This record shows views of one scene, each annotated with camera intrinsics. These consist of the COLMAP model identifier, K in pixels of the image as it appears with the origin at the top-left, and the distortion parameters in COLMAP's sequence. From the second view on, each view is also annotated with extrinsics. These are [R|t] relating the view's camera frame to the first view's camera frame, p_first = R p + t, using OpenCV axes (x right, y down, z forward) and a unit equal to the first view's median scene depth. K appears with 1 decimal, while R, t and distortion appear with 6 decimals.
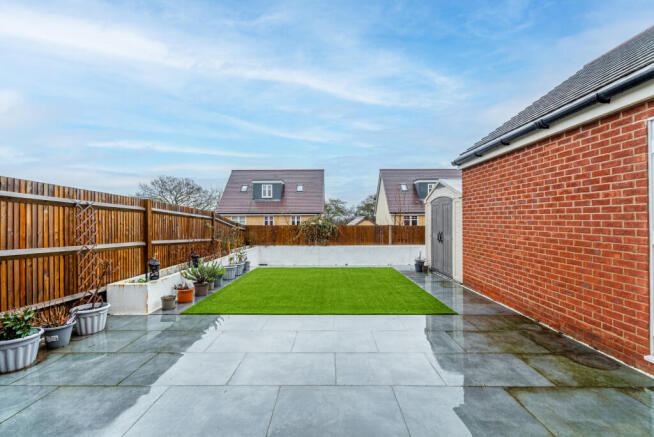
lens RADIAL K [[294.8, 0, 326.2], [0, 294.8, 217.8], [0, 0, 1]] dist [0.001351, 0.000810]
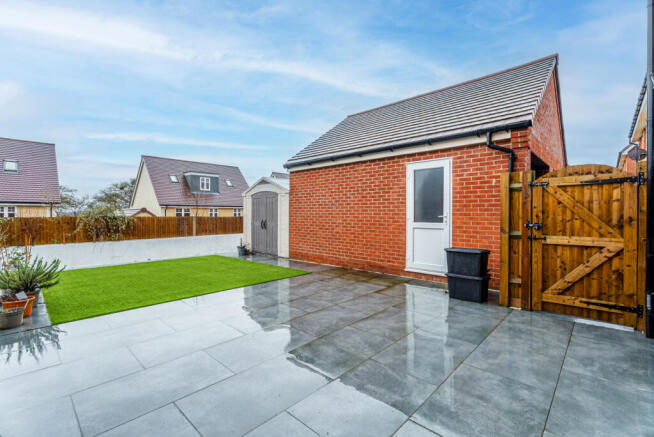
lens RADIAL K [[294.8, 0, 328.6], [0, 294.8, 218.0], [0, 0, 1]] dist [0.001351, 0.000810]
pose [[0.681123, -0.008576, 0.732119, -0.291397], [-0.005548, 0.999842, 0.016874, 0.014794], [-0.732148, -0.015555, 0.680967, -0.028060]]
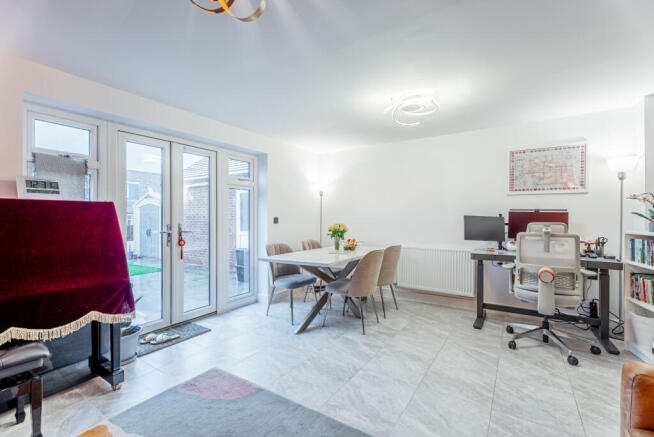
lens RADIAL K [[294.8, 0, 327.5], [0, 294.8, 220.4], [0, 0, 1]] dist [0.001351, 0.000810]
pose [[0.542013, 0.002969, 0.840365, -0.318263], [-0.006208, 0.999981, 0.000472, -0.001086], [-0.840347, -0.005473, 0.542021, -0.471664]]
